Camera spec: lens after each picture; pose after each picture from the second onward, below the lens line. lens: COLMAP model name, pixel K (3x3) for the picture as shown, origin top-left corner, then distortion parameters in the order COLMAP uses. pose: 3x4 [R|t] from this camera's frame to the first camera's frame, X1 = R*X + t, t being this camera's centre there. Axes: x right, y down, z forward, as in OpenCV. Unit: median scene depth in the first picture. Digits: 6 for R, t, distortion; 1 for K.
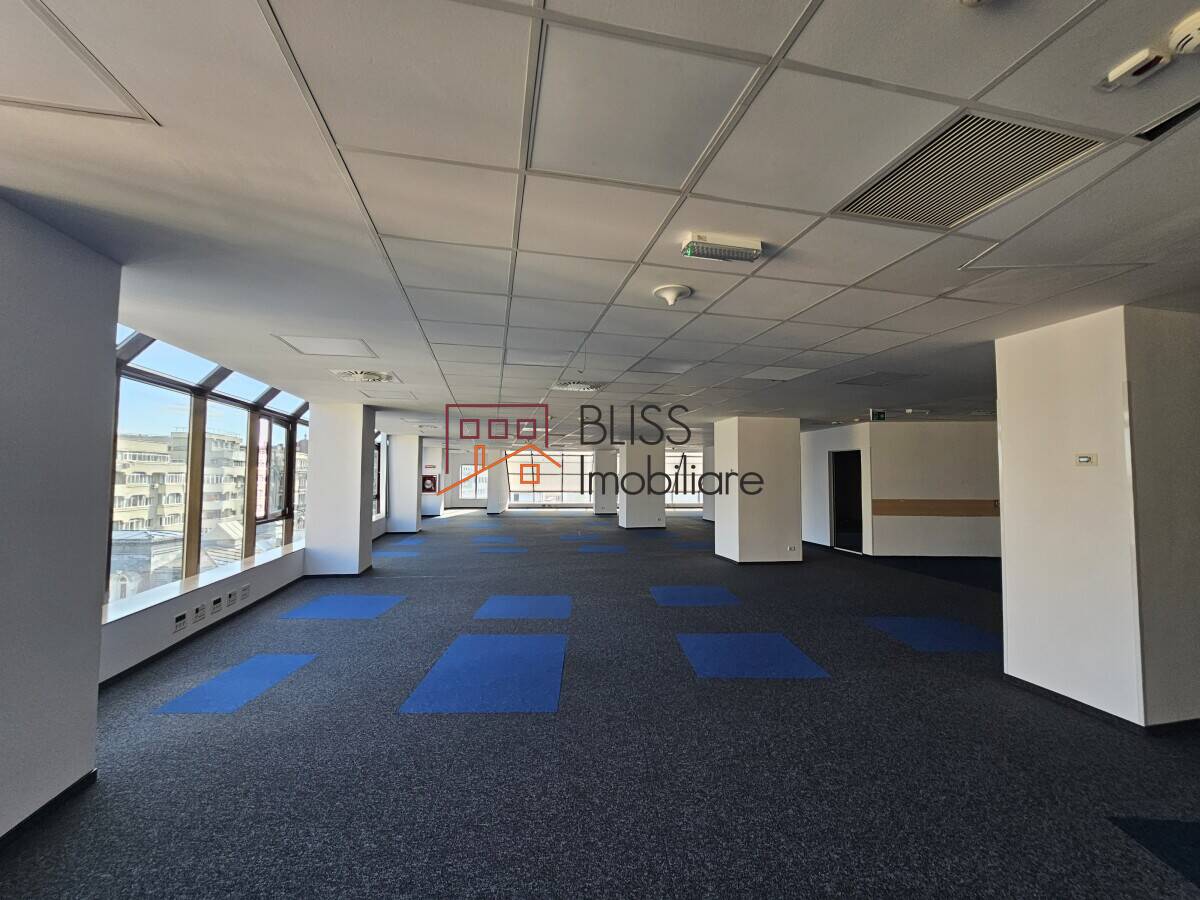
lens RADIAL K [[488.1, 0, 601.8], [0, 488.1, 453.2], [0, 0, 1]] dist [0.000258, -0.000220]
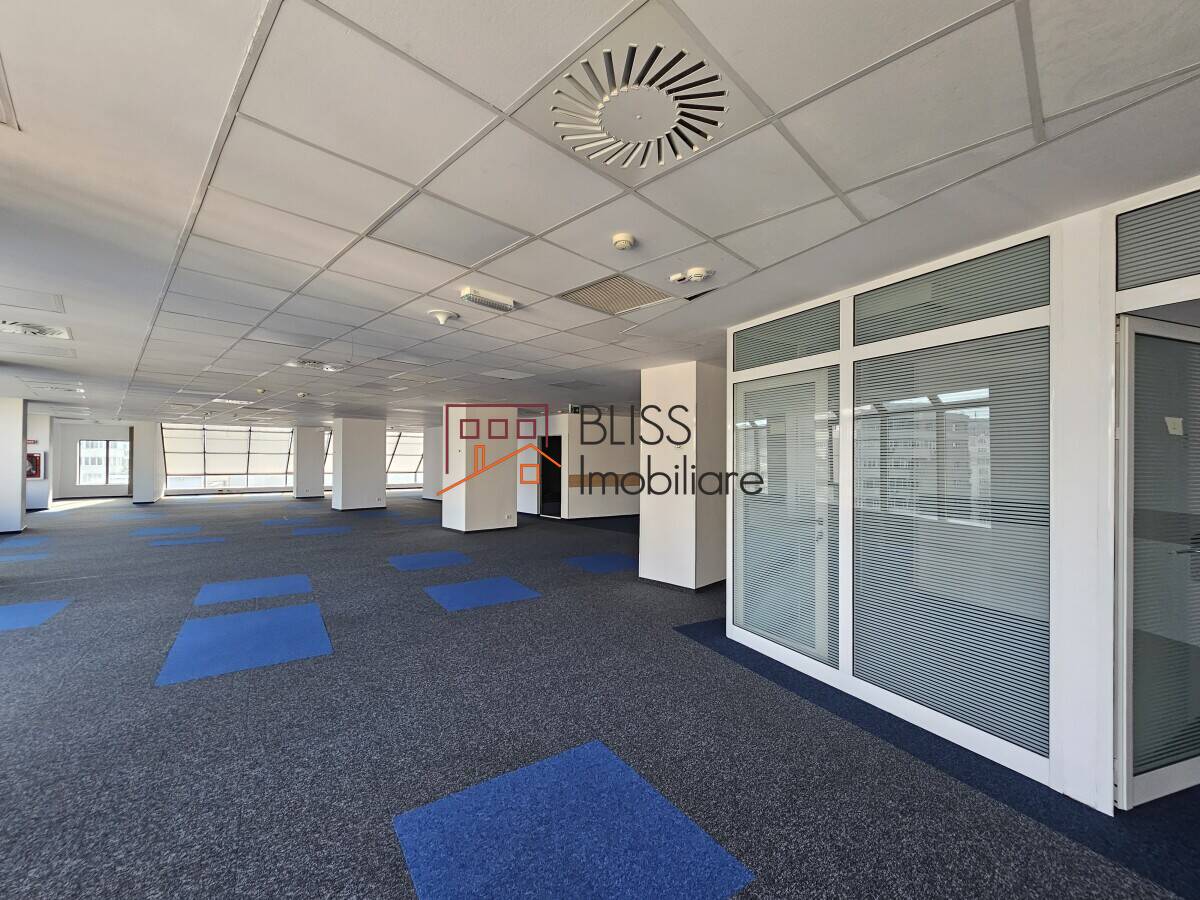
lens RADIAL K [[488.1, 0, 601.8], [0, 488.1, 453.2], [0, 0, 1]] dist [0.000258, -0.000220]
pose [[0.838830, 0.007072, 0.544348, -0.073440], [-0.028447, 0.999119, 0.030857, -0.003172], [-0.543650, -0.041369, 0.838292, -0.122548]]
